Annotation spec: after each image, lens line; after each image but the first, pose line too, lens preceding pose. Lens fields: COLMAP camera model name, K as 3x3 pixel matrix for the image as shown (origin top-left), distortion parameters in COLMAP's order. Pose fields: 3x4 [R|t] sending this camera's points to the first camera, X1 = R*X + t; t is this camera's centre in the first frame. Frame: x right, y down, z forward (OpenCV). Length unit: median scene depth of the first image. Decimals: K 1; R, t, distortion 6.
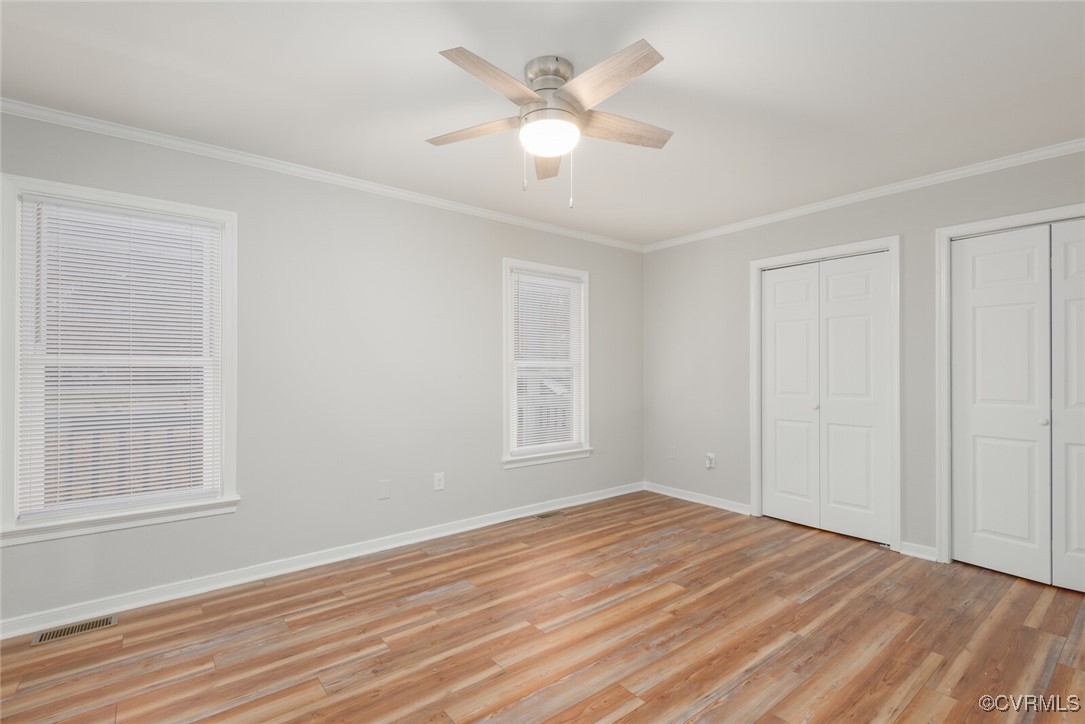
lens RADIAL K [[503.6, 0, 538.9], [0, 503.6, 367.6], [0, 0, 1]] dist [0.031075, -0.013140]
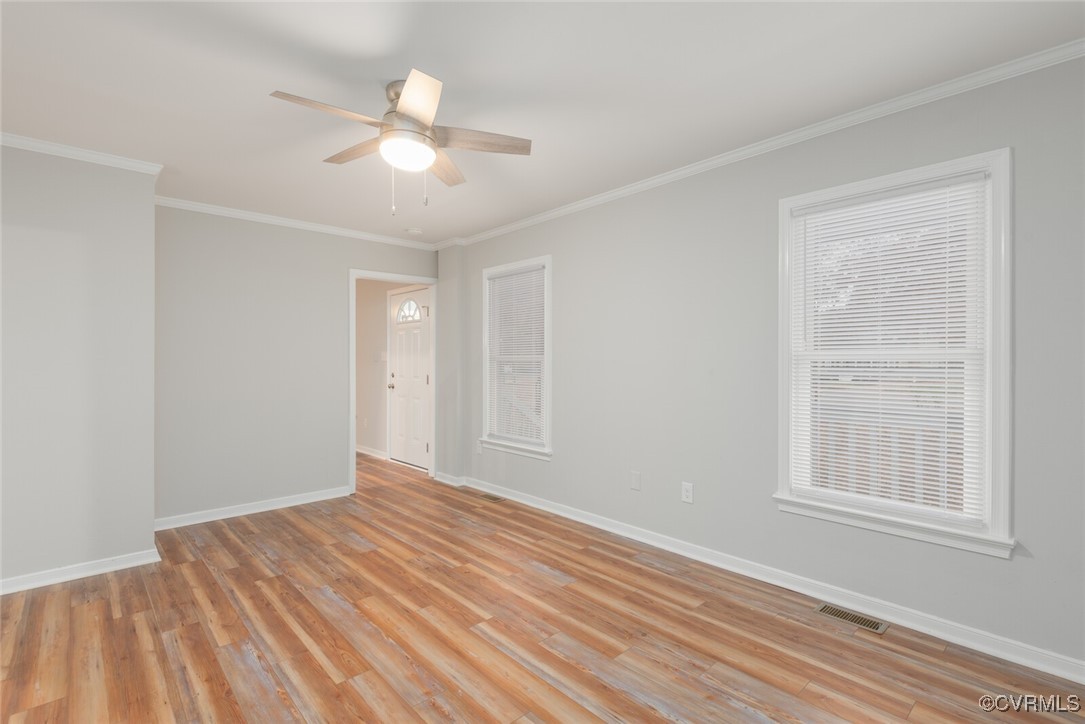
lens RADIAL K [[503.6, 0, 543.9], [0, 503.6, 361.7], [0, 0, 1]] dist [0.031075, -0.013140]
pose [[0.077301, 0.002797, -0.997004, 0.773655], [0.002545, 0.999992, 0.003003, -0.005000], [0.997005, -0.002769, 0.077293, 0.809276]]
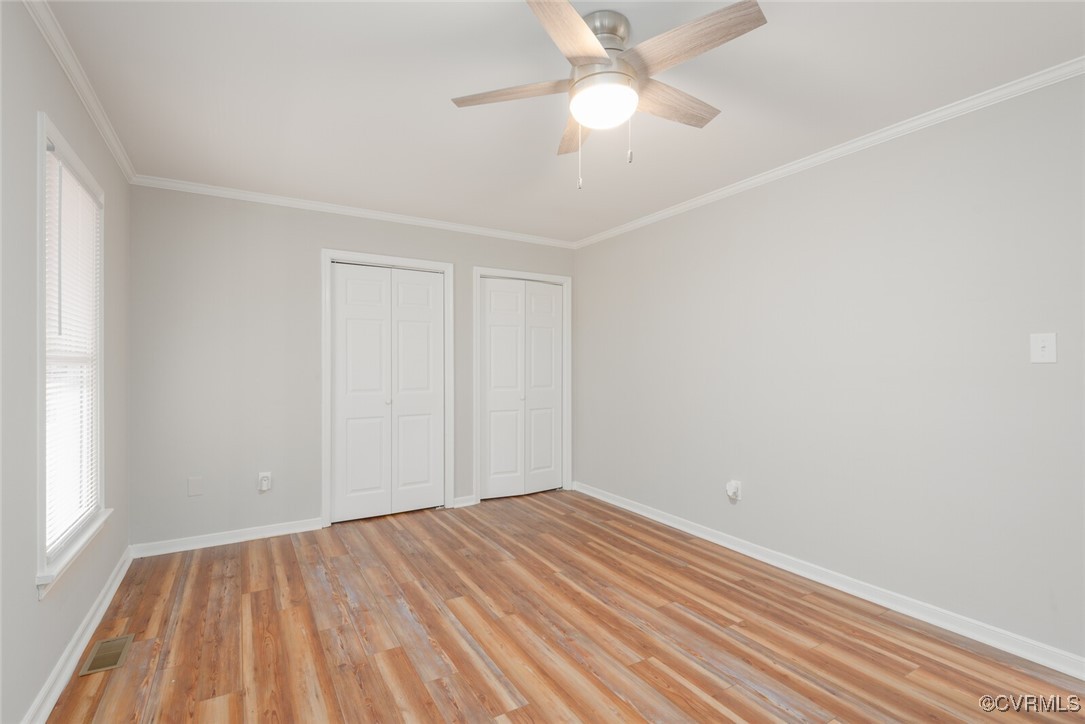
lens RADIAL K [[503.6, 0, 538.3], [0, 503.6, 365.2], [0, 0, 1]] dist [0.031075, -0.013140]
pose [[0.129904, -0.001481, 0.991525, -0.583129], [-0.001232, 0.999998, 0.001655, -0.003881], [-0.991526, -0.001437, 0.129902, 0.667073]]
